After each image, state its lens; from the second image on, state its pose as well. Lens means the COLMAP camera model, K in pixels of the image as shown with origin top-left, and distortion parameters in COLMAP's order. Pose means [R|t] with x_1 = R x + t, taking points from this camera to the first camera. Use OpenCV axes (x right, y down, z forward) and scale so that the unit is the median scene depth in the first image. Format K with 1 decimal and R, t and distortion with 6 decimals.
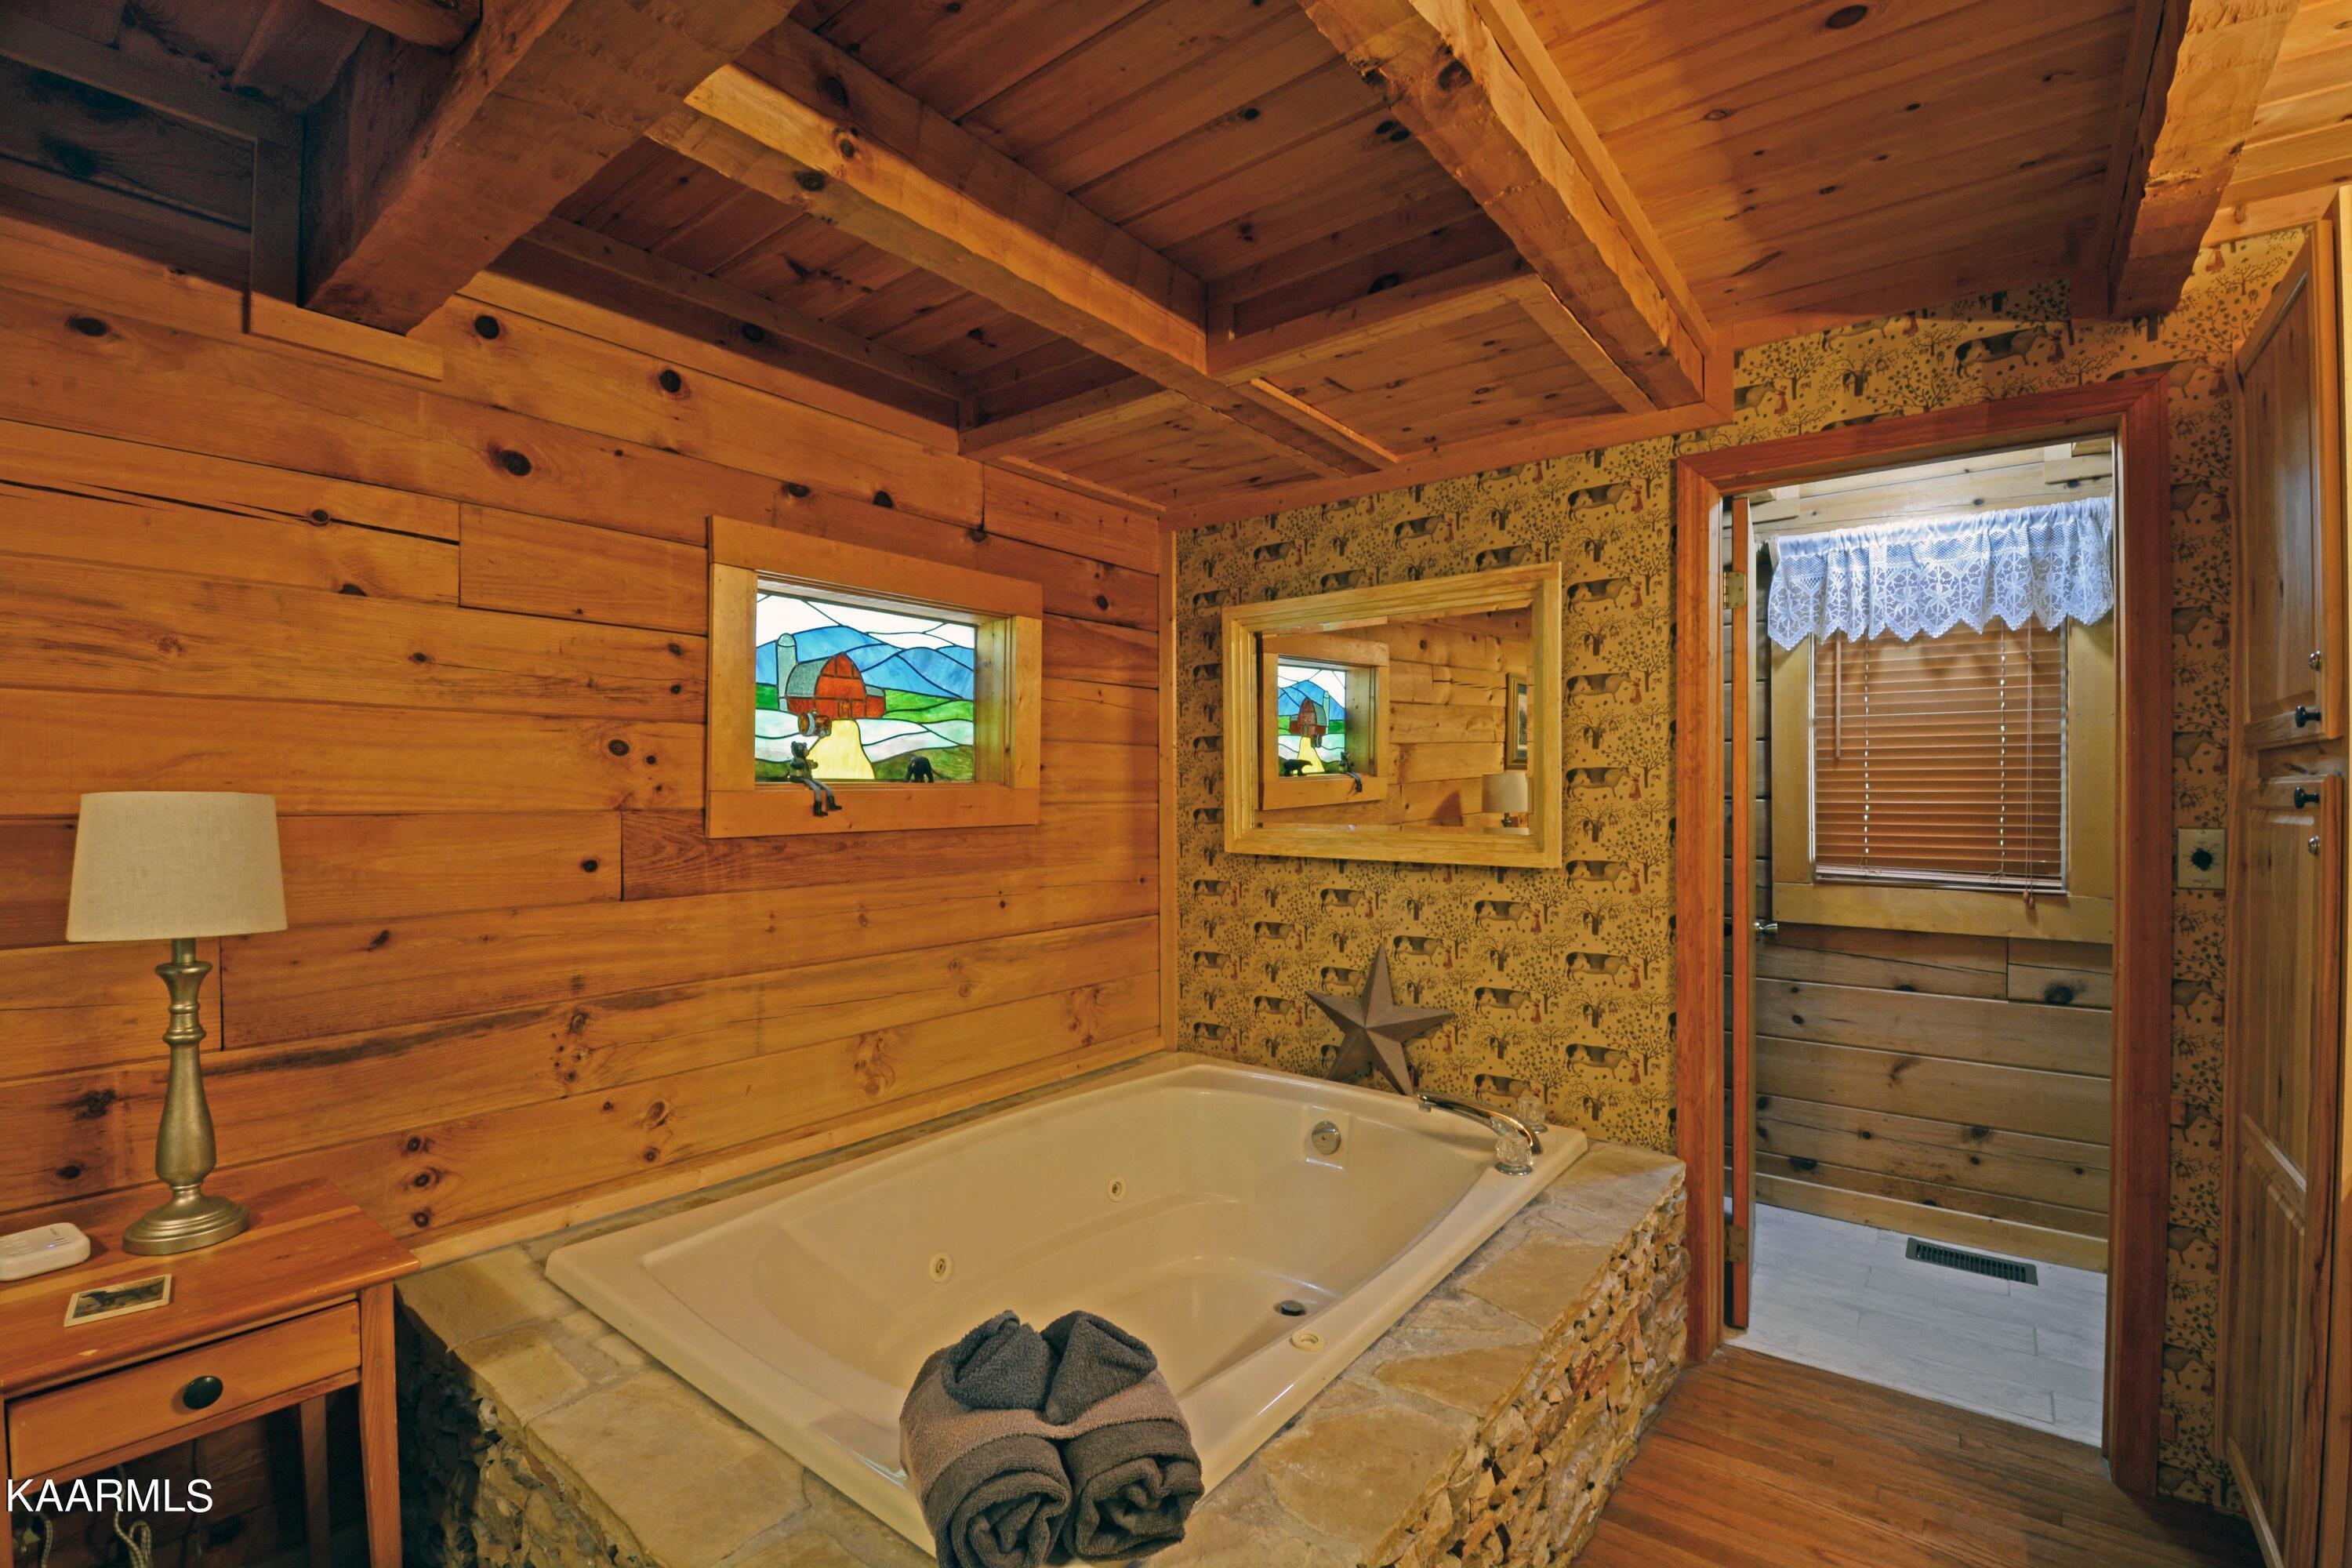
lens RADIAL K [[1053.2, 0, 1177.5], [0, 1053.2, 806.3], [0, 0, 1]] dist [0.024878, -0.028555]
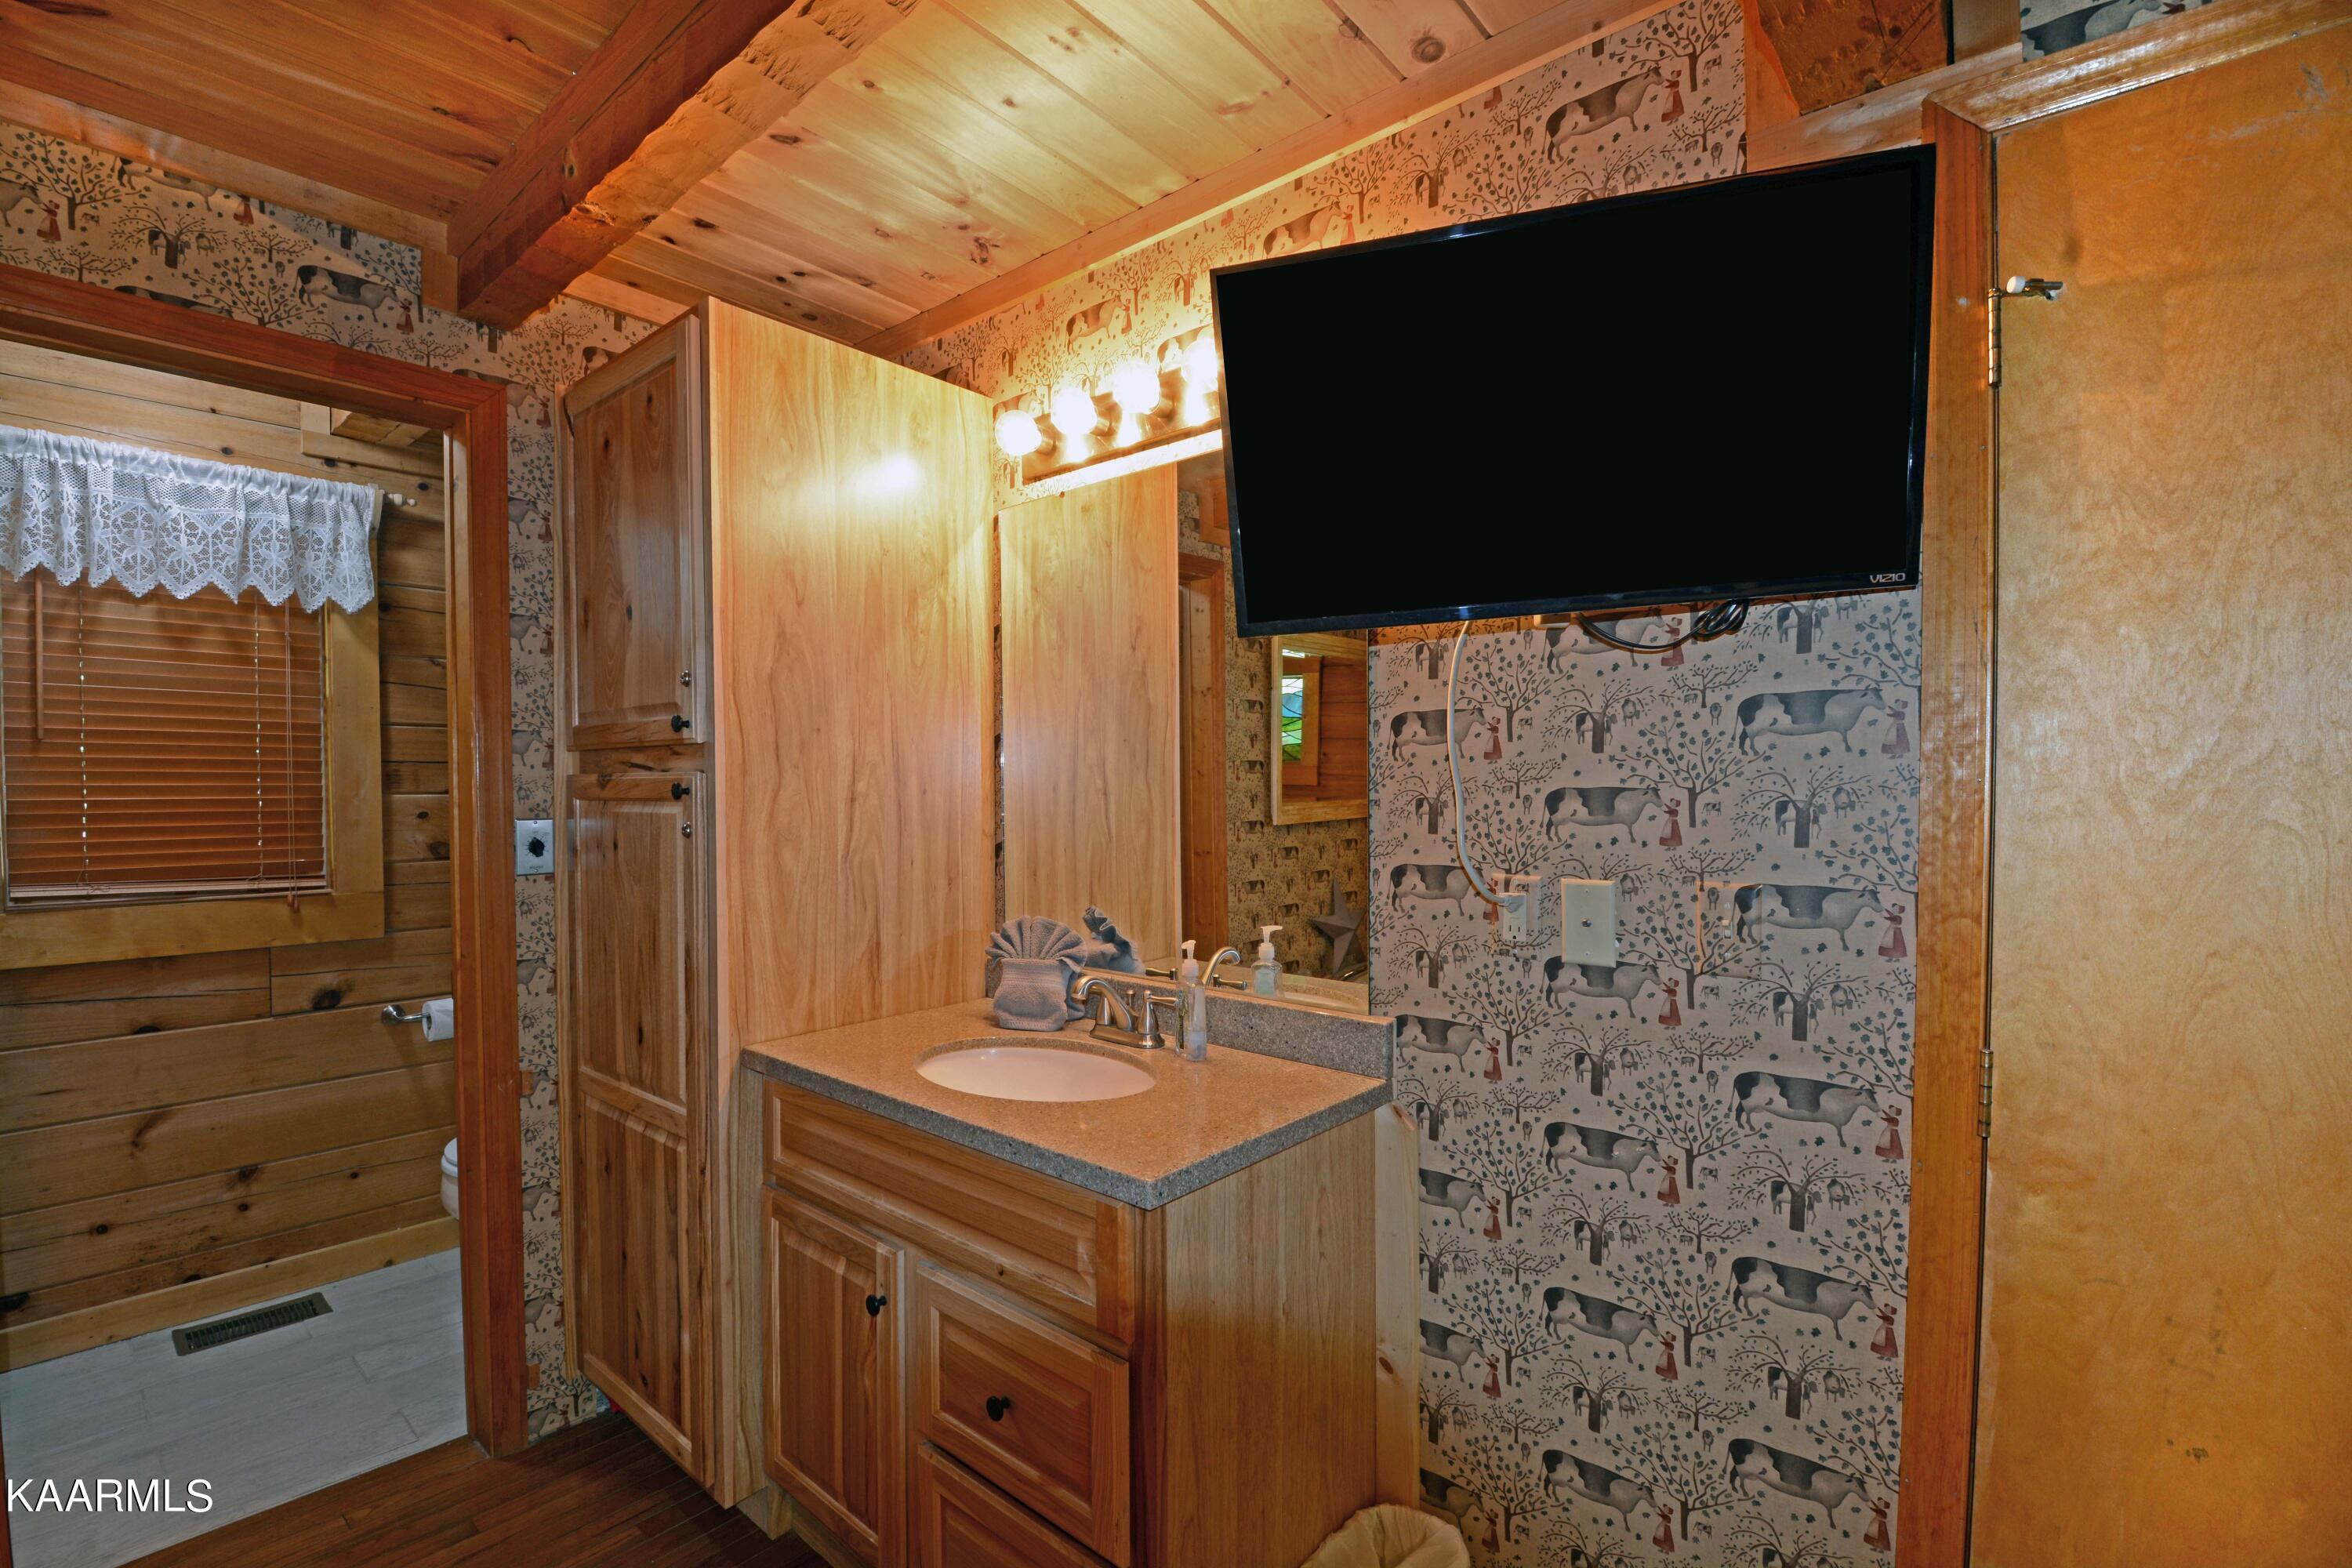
lens RADIAL K [[1036.2, 0, 1163.2], [0, 1036.2, 805.9], [0, 0, 1]] dist [0.001047, -0.014110]
pose [[0.053324, -0.018688, 0.998402, -0.045355], [0.012308, 0.999761, 0.018056, -0.002714], [-0.998501, 0.011325, 0.053541, 0.196117]]
